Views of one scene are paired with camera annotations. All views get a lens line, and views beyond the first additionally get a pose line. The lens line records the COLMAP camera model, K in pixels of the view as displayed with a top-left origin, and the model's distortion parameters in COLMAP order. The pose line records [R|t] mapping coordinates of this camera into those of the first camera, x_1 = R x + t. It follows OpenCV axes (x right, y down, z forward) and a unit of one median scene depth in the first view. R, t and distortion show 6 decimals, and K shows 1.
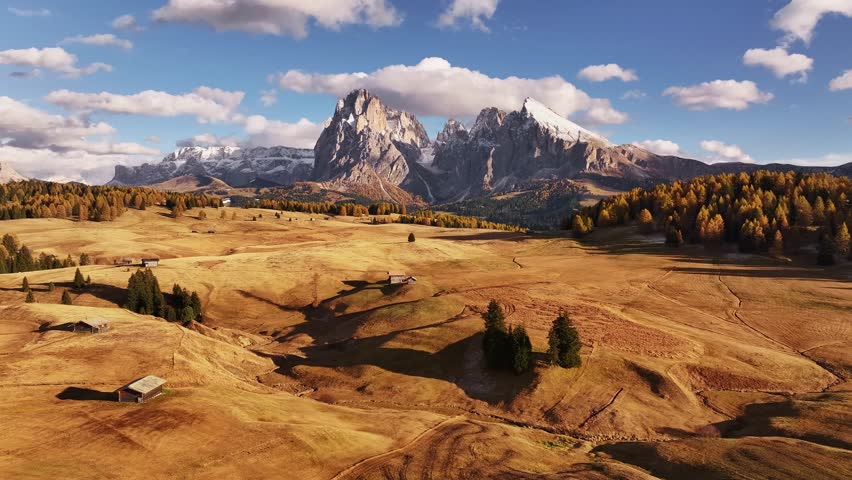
lens RADIAL K [[591.9, 0, 426.0], [0, 591.9, 240.0], [0, 0, 1]] dist [0.003644, 0.000345]
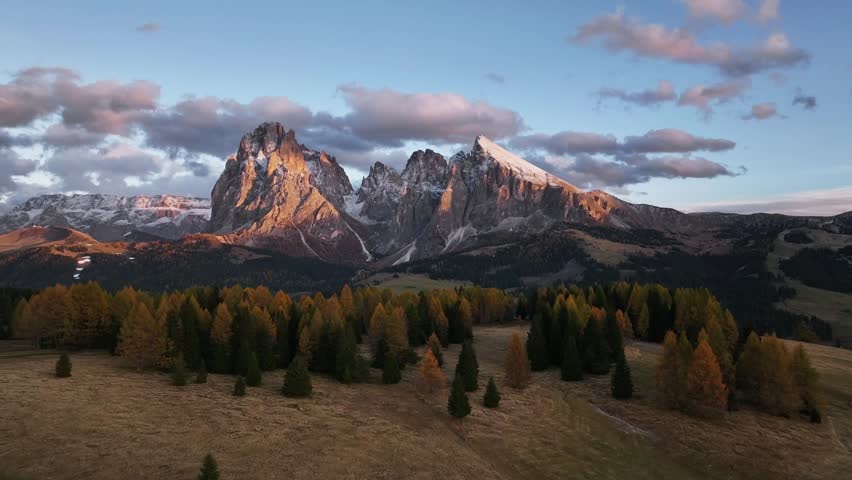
lens RADIAL K [[591.9, 0, 426.0], [0, 591.9, 240.0], [0, 0, 1]] dist [0.003644, 0.000345]
pose [[0.984533, -0.001668, 0.175193, -0.049969], [0.018140, 0.995551, -0.092463, -0.014476], [-0.174259, 0.094211, 0.980183, 0.197275]]
